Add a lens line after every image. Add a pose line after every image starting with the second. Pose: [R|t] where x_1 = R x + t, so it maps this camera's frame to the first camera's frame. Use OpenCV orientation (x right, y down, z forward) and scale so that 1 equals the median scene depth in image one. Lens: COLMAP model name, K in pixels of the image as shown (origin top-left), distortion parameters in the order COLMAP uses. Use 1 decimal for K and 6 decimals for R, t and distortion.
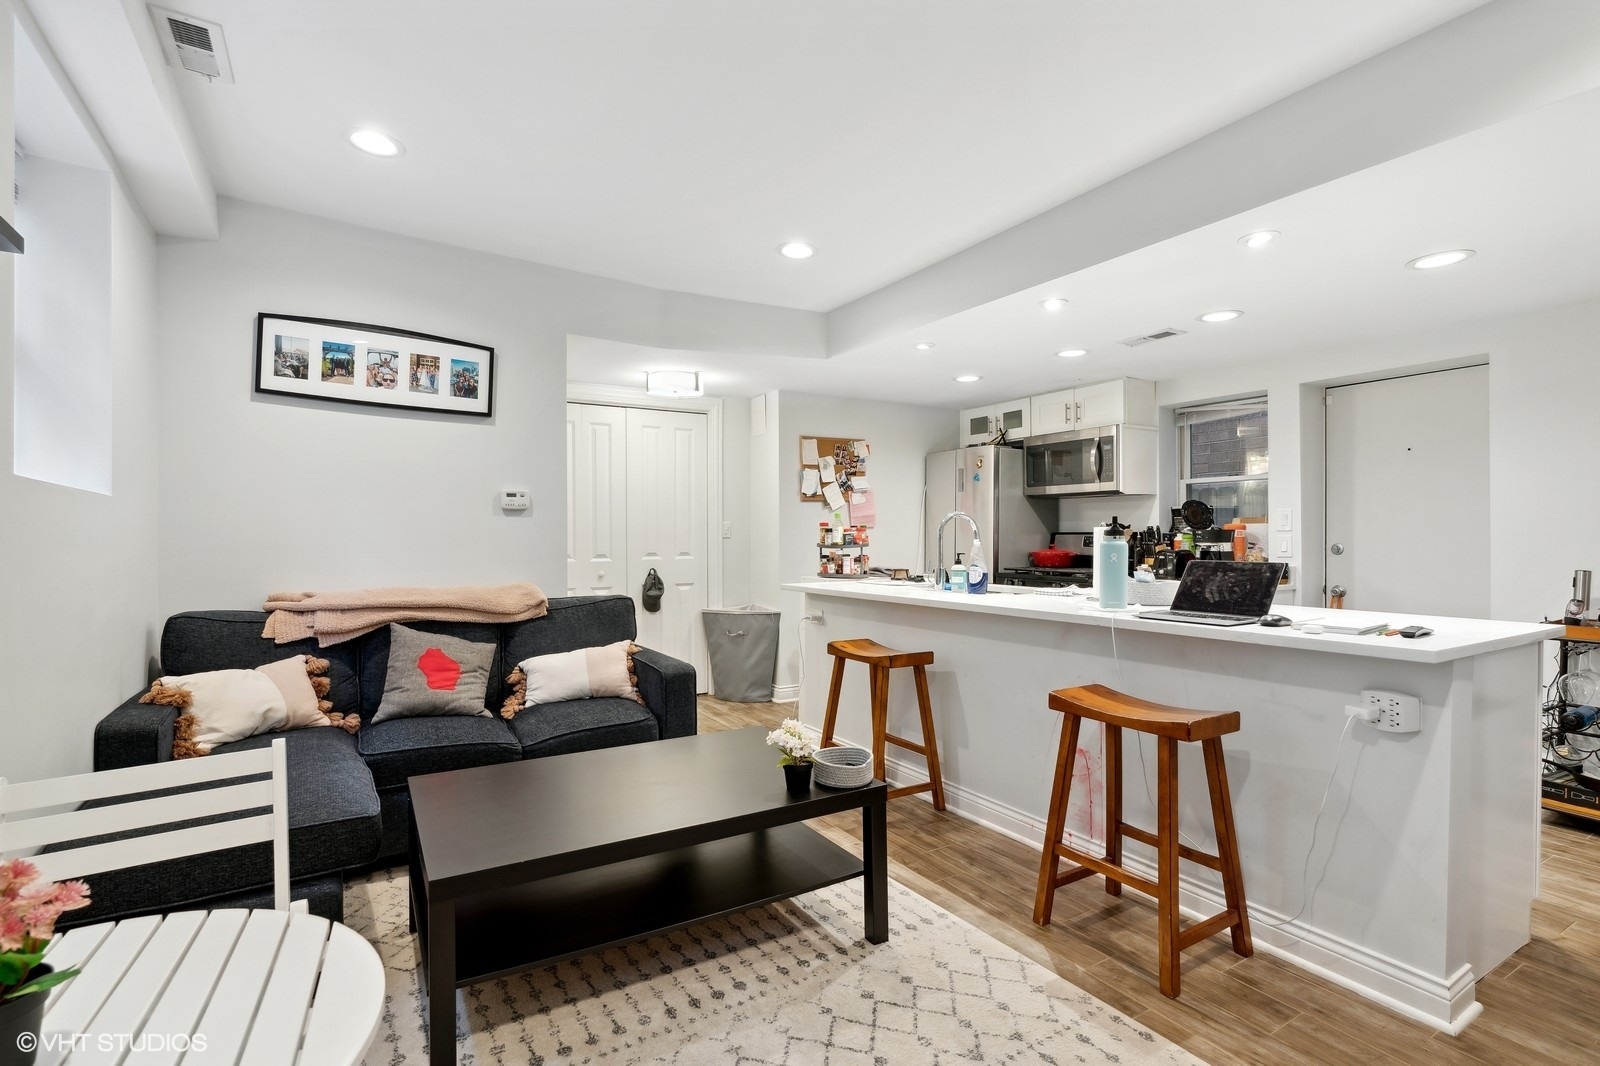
lens RADIAL K [[757.4, 0, 800.0], [0, 757.4, 533.0], [0, 0, 1]] dist [-0.001319, -0.000100]
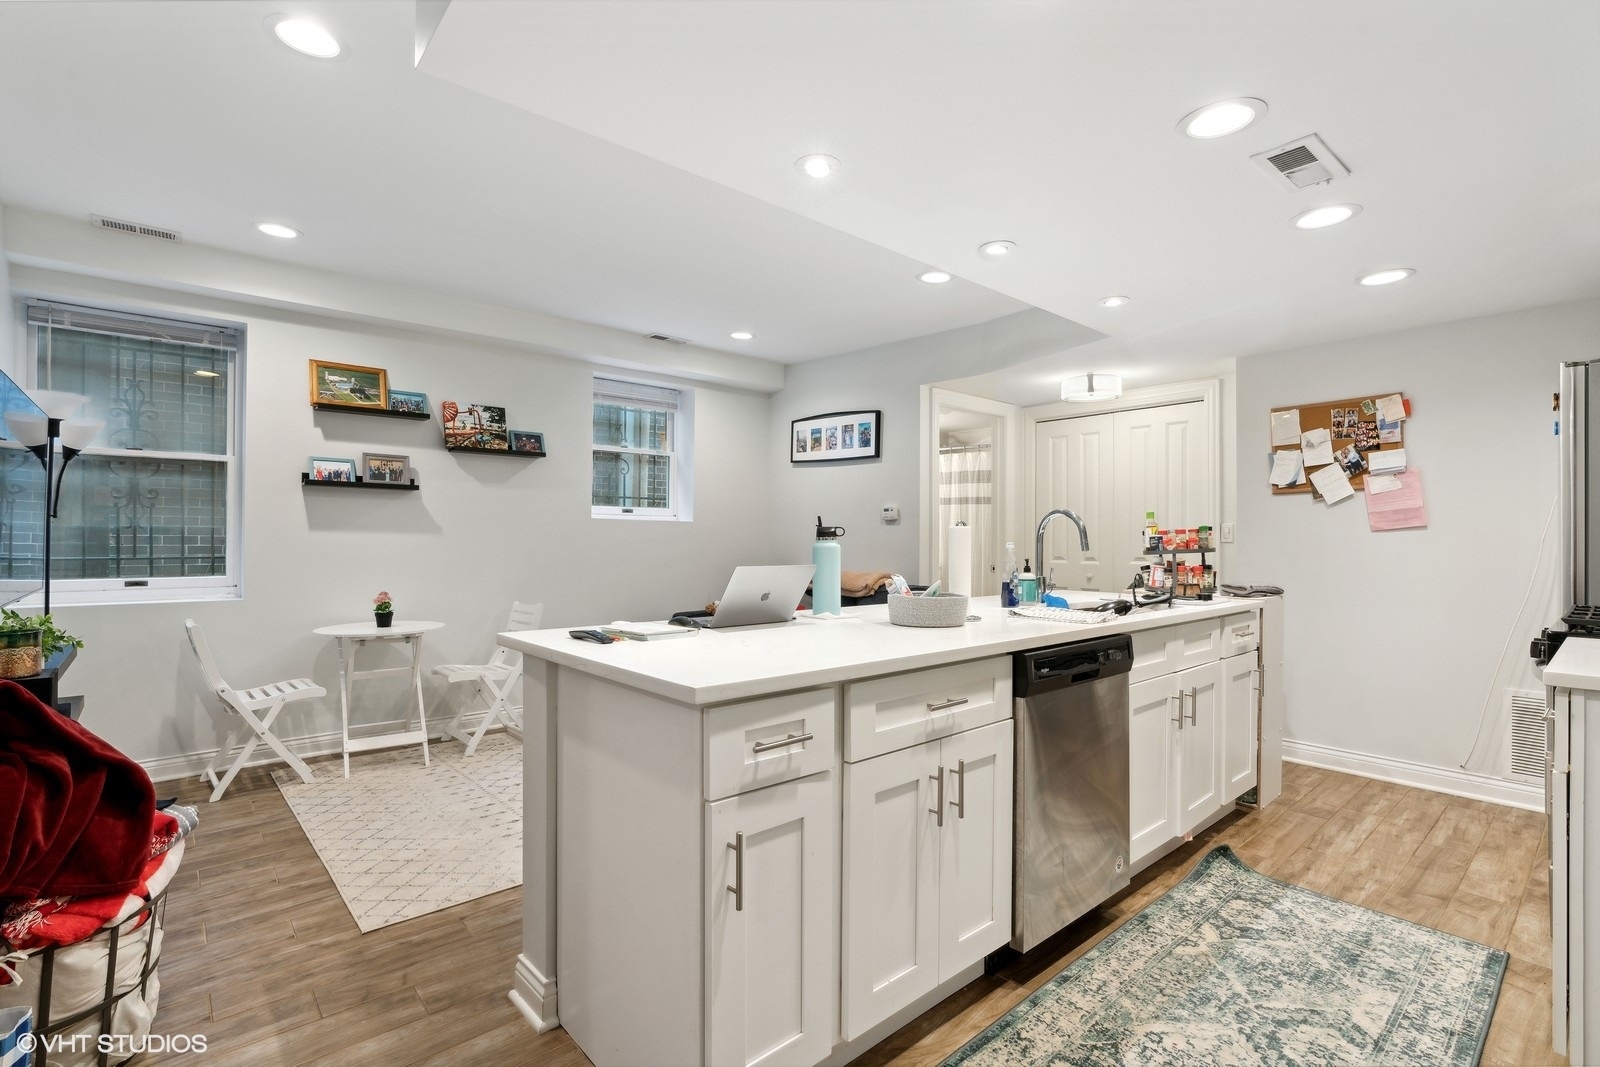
lens RADIAL K [[747.7, 0, 800.0], [0, 747.7, 533.5], [0, 0, 1]] dist [-0.012947, 0.001690]
pose [[0.169202, -0.007032, -0.985556, 1.034268], [-0.000662, 0.999974, -0.007248, 0.004476], [0.985581, 0.001879, 0.169192, 0.639084]]
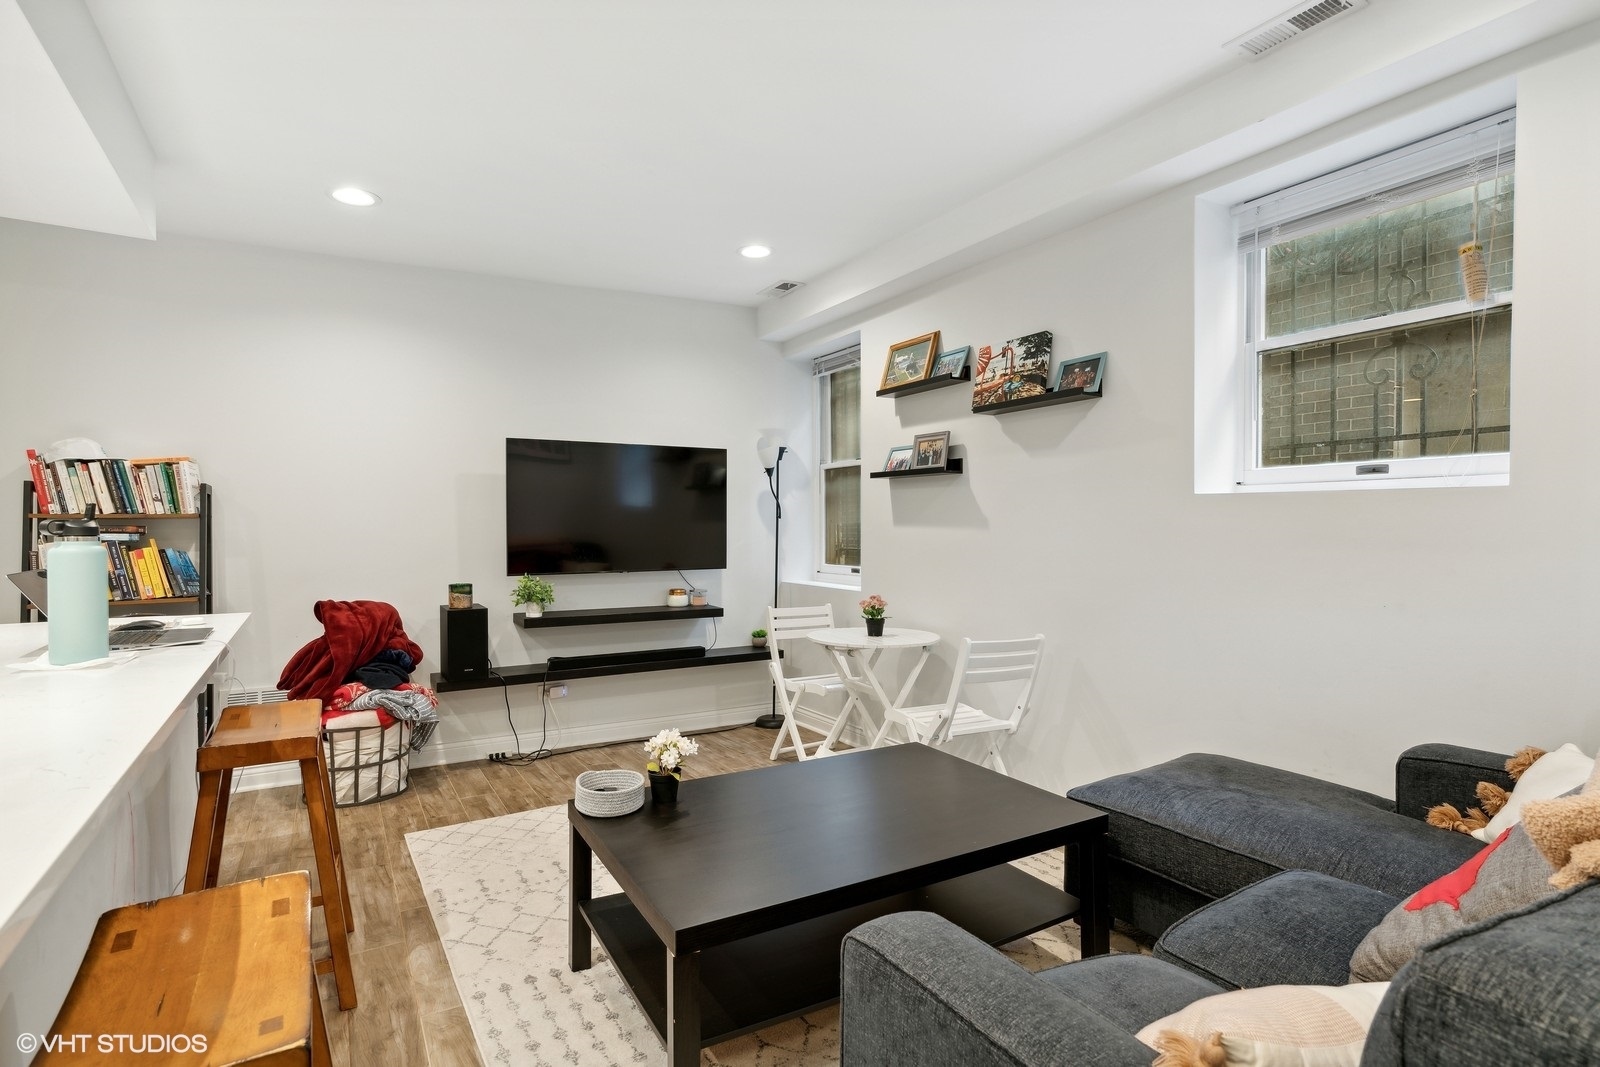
lens RADIAL K [[782.5, 0, 791.8], [0, 782.5, 538.7], [0, 0, 1]] dist [-0.001127, 0.000921]
pose [[-0.999946, -0.001108, 0.010360, -0.109384], [-0.000987, 0.999932, 0.011642, -0.001610], [-0.010373, 0.011632, -0.999879, 1.254783]]
